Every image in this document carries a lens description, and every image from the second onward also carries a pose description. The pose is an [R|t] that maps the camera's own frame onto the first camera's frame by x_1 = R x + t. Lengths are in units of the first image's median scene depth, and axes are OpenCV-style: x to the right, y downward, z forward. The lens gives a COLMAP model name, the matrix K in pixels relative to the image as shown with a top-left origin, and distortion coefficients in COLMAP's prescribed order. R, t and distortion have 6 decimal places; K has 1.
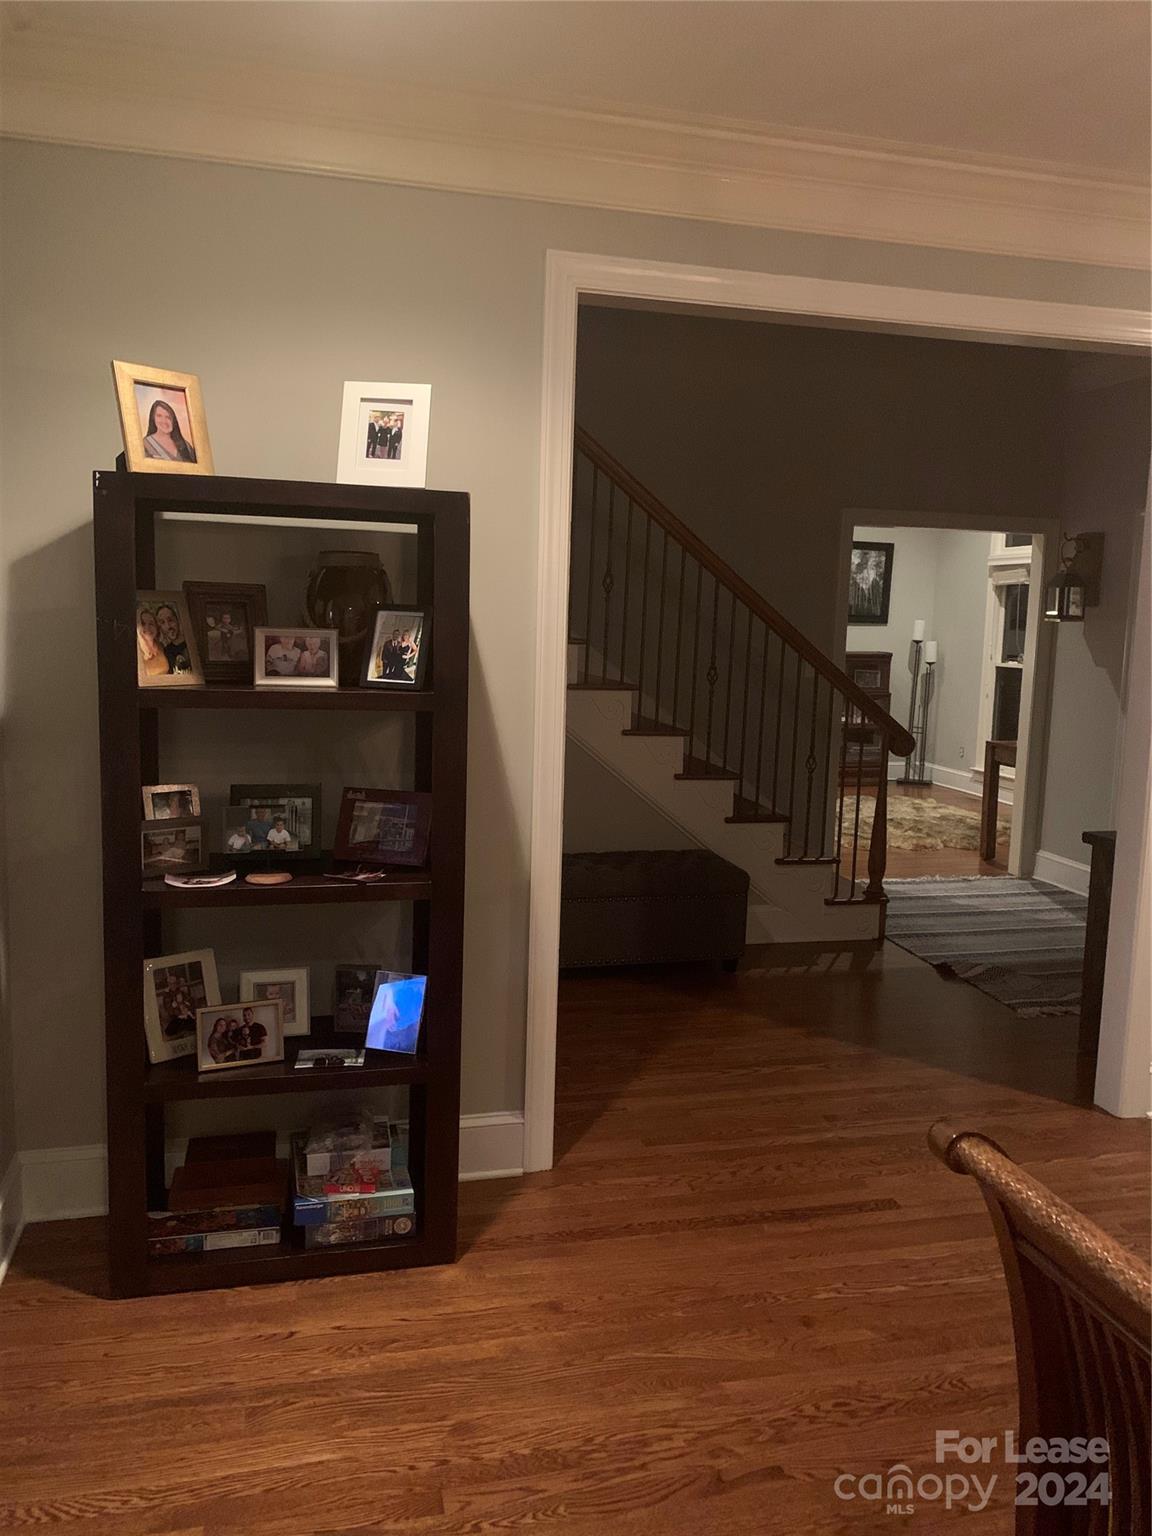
lens RADIAL K [[1208.1, 0, 582.0], [0, 1208.1, 771.1], [0, 0, 1]] dist [-0.006949, 0.002222]
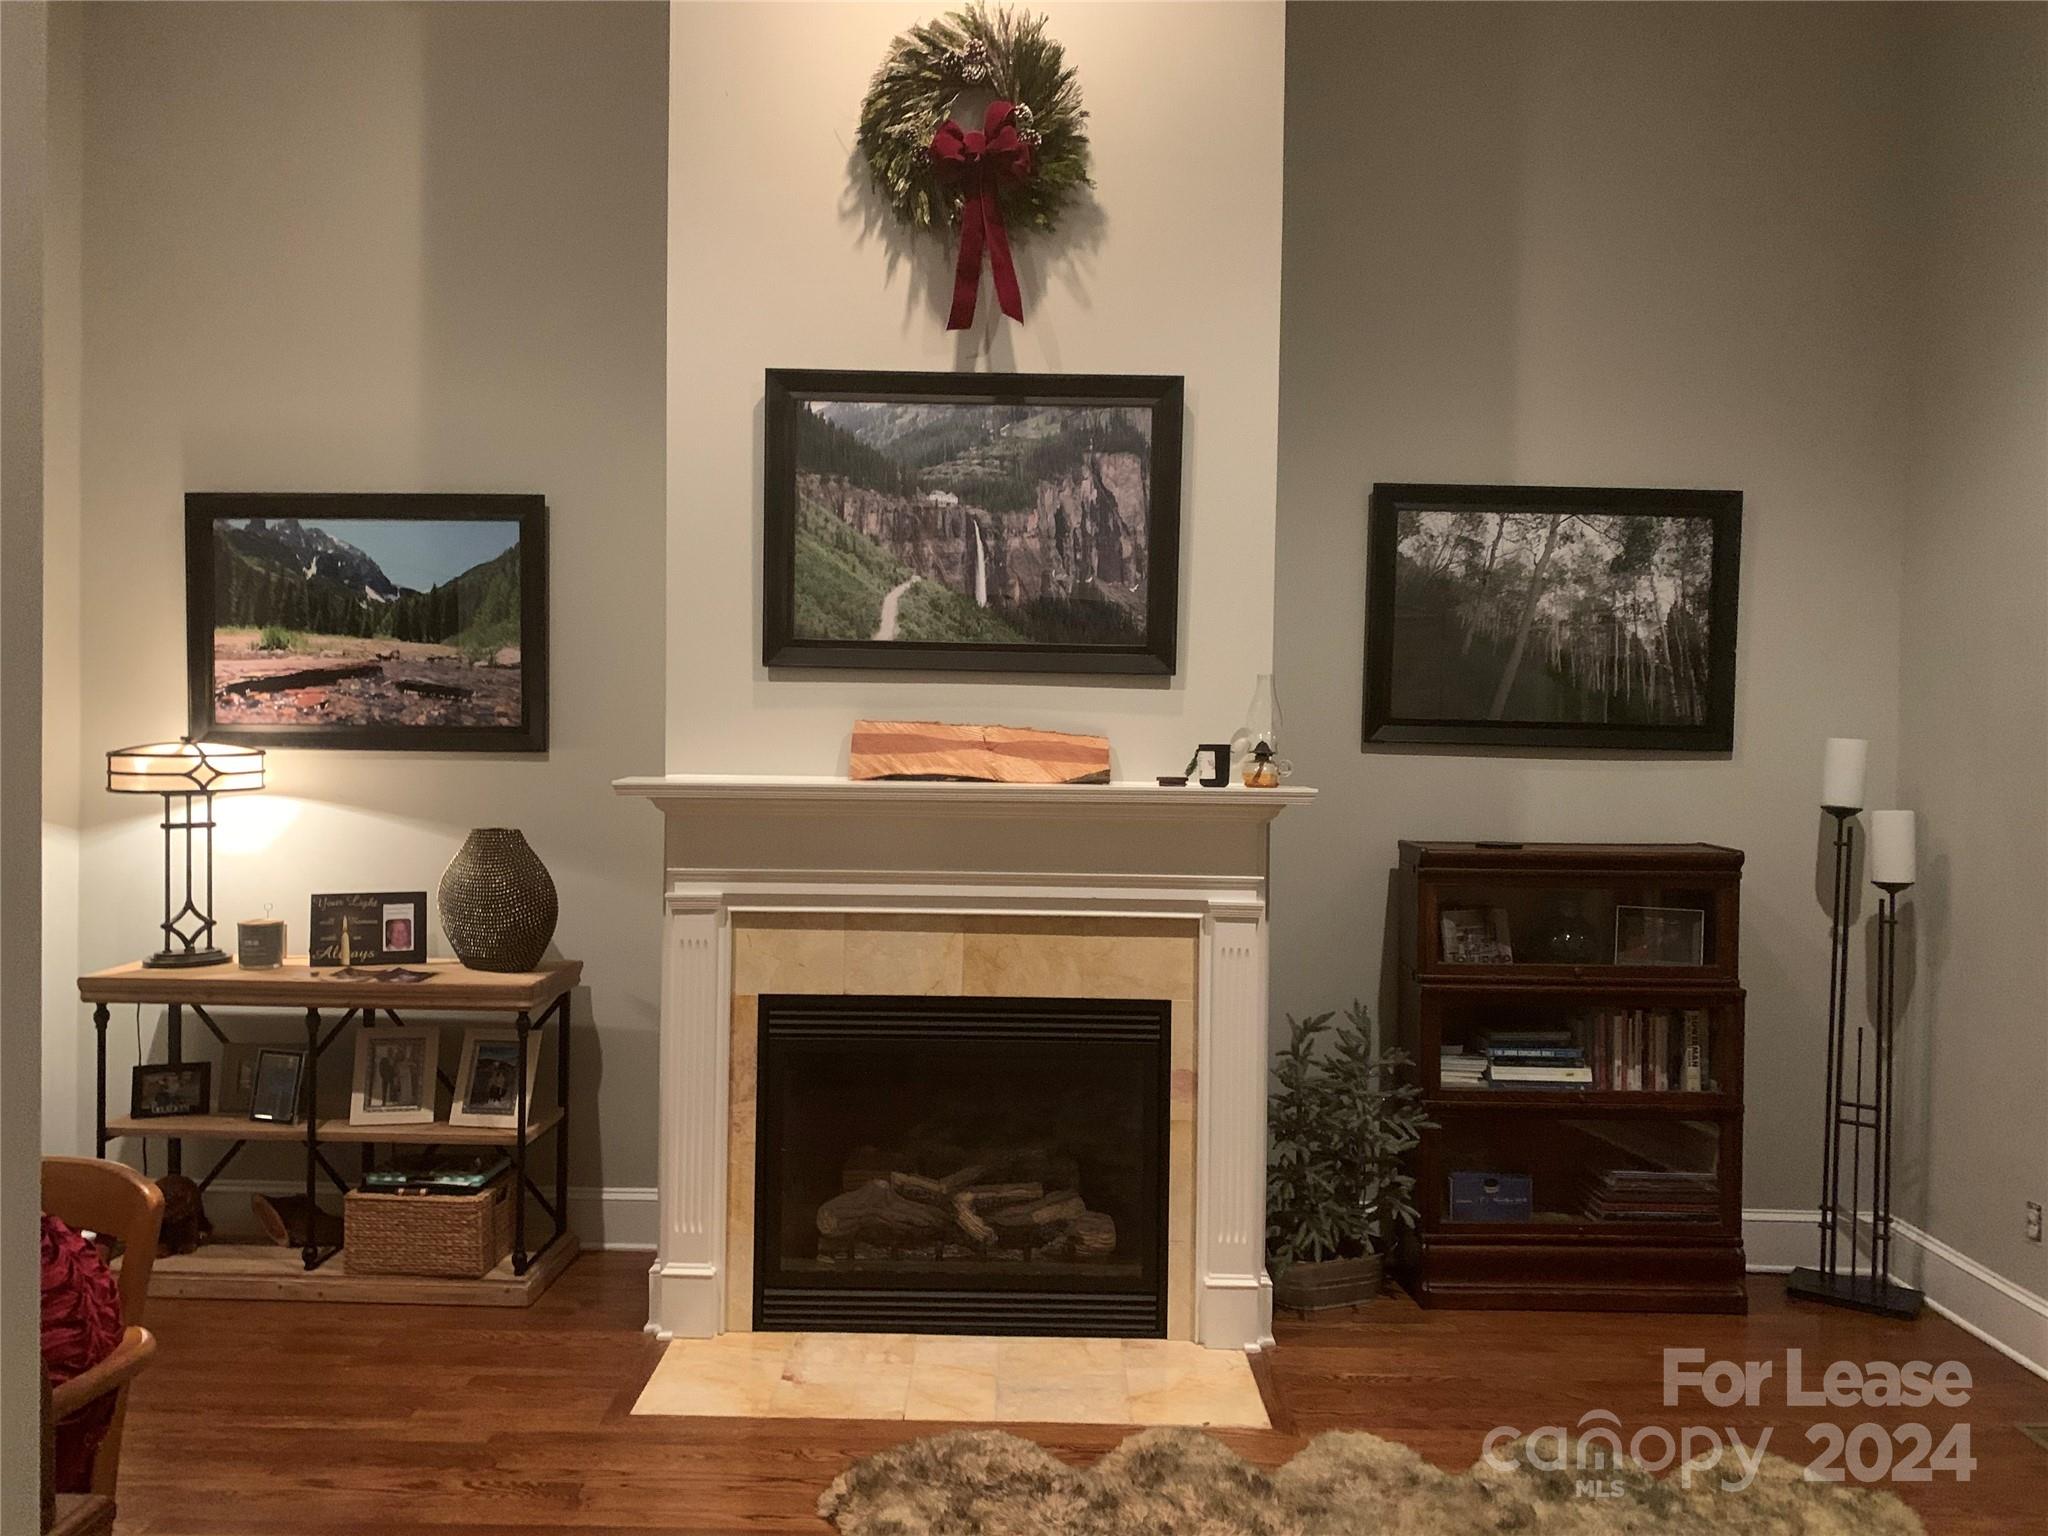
lens RADIAL K [[1610.7, 0, 1011.5], [0, 1610.7, 767.7], [0, 0, 1]] dist [-0.006949, 0.002222]
pose [[0.973561, -0.011220, -0.228150, 0.170696], [-0.020934, 0.990208, -0.138022, -0.059681], [0.227465, 0.139149, 0.963793, 0.575722]]
